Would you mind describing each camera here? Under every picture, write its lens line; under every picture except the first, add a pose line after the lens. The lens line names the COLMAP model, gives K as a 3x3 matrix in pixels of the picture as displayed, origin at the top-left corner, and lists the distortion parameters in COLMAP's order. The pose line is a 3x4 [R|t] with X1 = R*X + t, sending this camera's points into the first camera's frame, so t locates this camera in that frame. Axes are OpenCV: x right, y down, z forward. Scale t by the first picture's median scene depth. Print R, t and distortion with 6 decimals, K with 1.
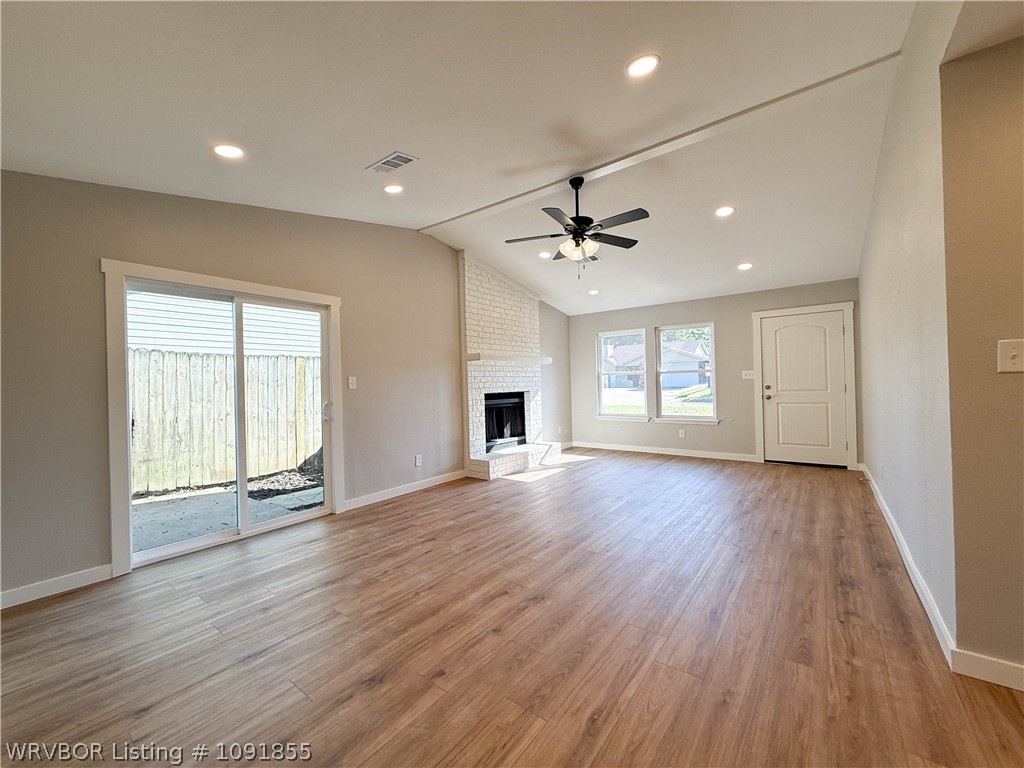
lens RADIAL K [[411.3, 0, 507.1], [0, 411.3, 381.9], [0, 0, 1]] dist [-0.000806, -0.000055]
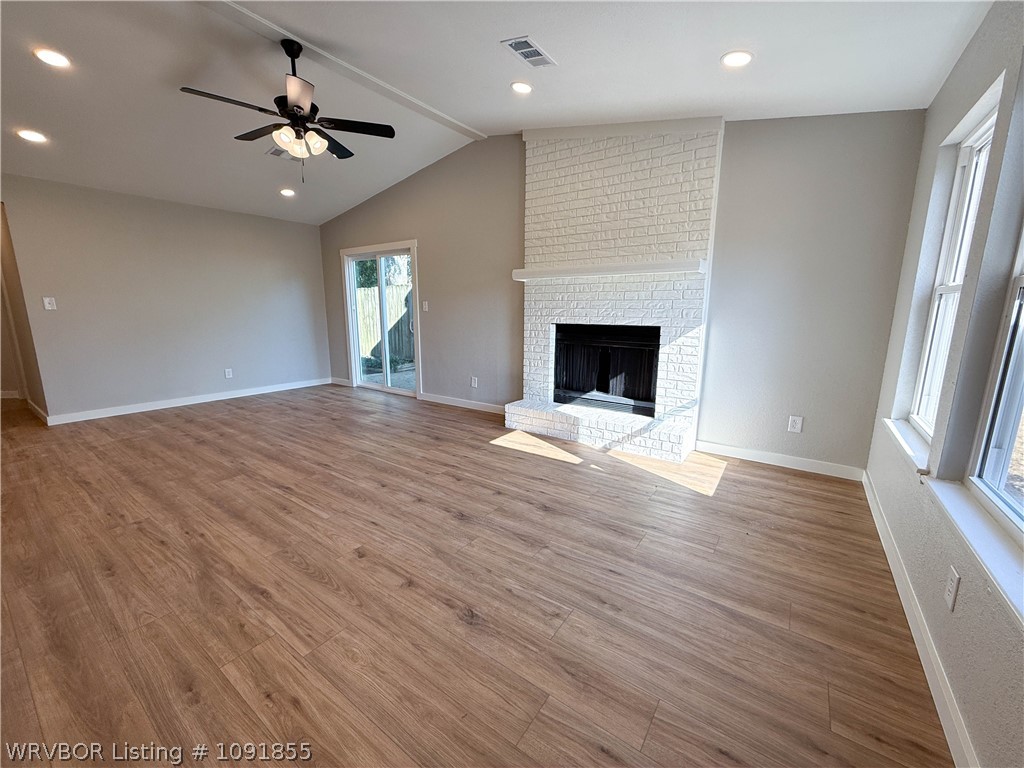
lens RADIAL K [[411.3, 0, 507.5], [0, 411.3, 379.2], [0, 0, 1]] dist [-0.000806, -0.000055]
pose [[0.029096, 0.194997, -0.980372, 1.078864], [0.000898, 0.980782, 0.195105, -0.027315], [0.999576, -0.006557, 0.028361, 1.400590]]
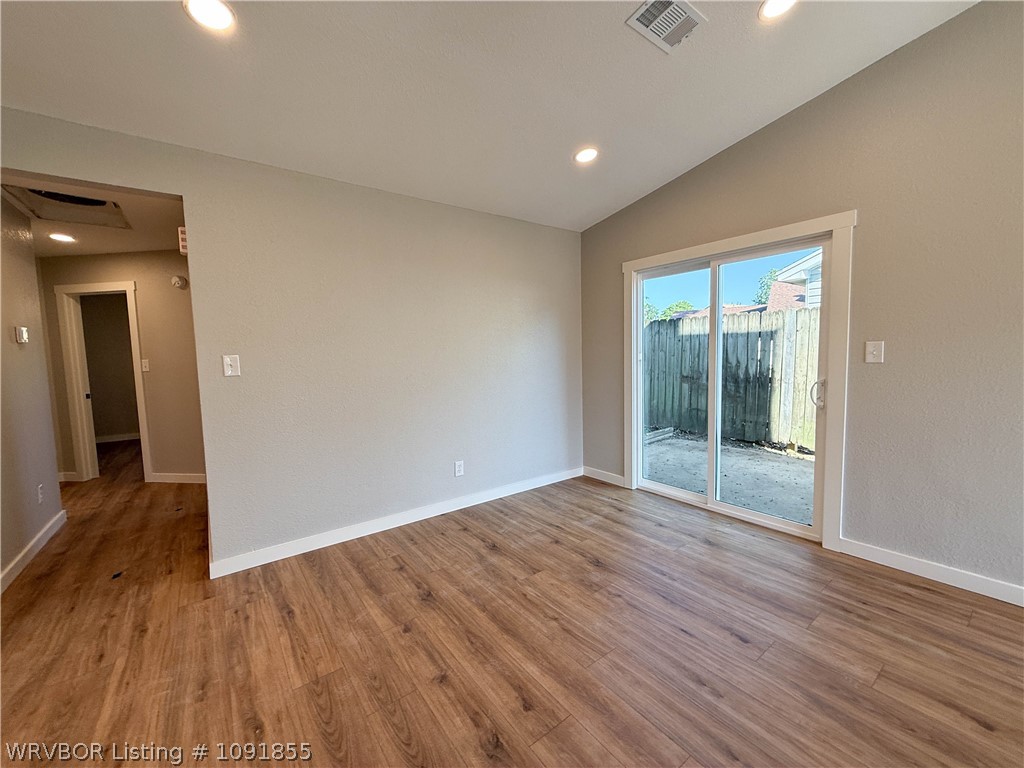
lens RADIAL K [[411.3, 0, 514.9], [0, 411.3, 384.0], [0, 0, 1]] dist [-0.000806, -0.000055]
pose [[-0.268439, 0.105064, -0.957550, 0.369657], [0.035369, 0.994439, 0.099197, -0.032358], [0.962647, -0.007239, -0.270662, 0.764463]]
